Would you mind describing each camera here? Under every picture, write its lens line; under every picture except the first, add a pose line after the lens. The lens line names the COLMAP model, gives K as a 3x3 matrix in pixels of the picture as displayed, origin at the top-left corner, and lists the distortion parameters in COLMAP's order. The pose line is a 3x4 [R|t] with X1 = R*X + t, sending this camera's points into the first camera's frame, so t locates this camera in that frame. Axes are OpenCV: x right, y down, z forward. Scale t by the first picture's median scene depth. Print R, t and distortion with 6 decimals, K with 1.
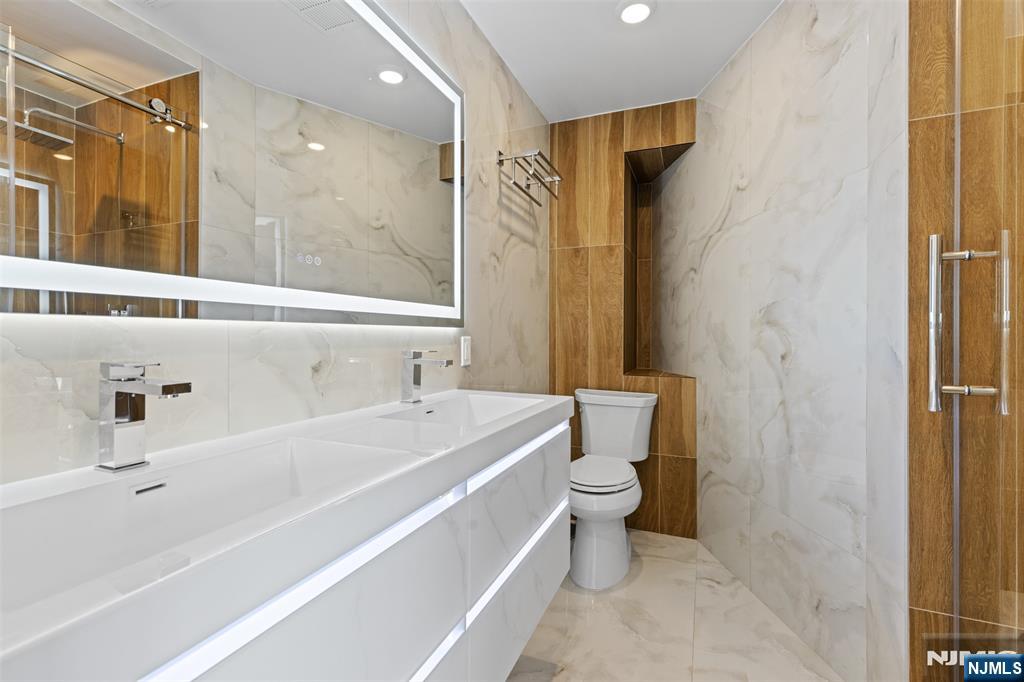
lens RADIAL K [[462.4, 0, 512.6], [0, 462.4, 335.5], [0, 0, 1]] dist [0.012518, 0.000040]
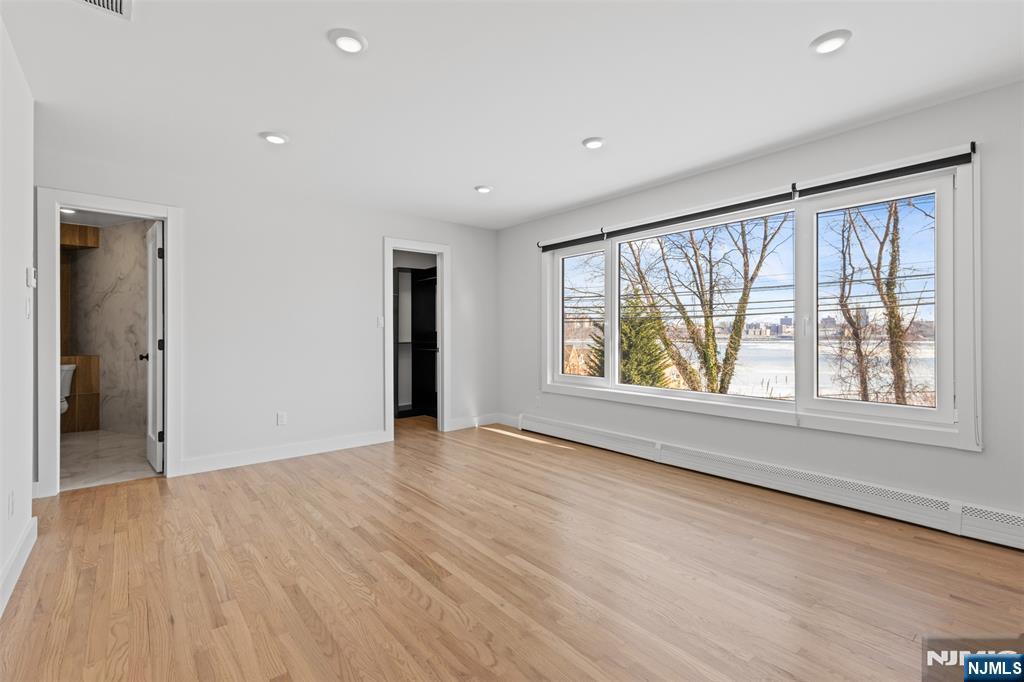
lens RADIAL K [[462.4, 0, 512.6], [0, 462.4, 335.5], [0, 0, 1]] dist [0.012518, 0.000040]
pose [[0.471694, 0.000386, 0.881762, -0.642339], [-0.003204, 0.999994, 0.001276, -0.013077], [-0.881756, -0.003427, 0.471693, -1.800895]]
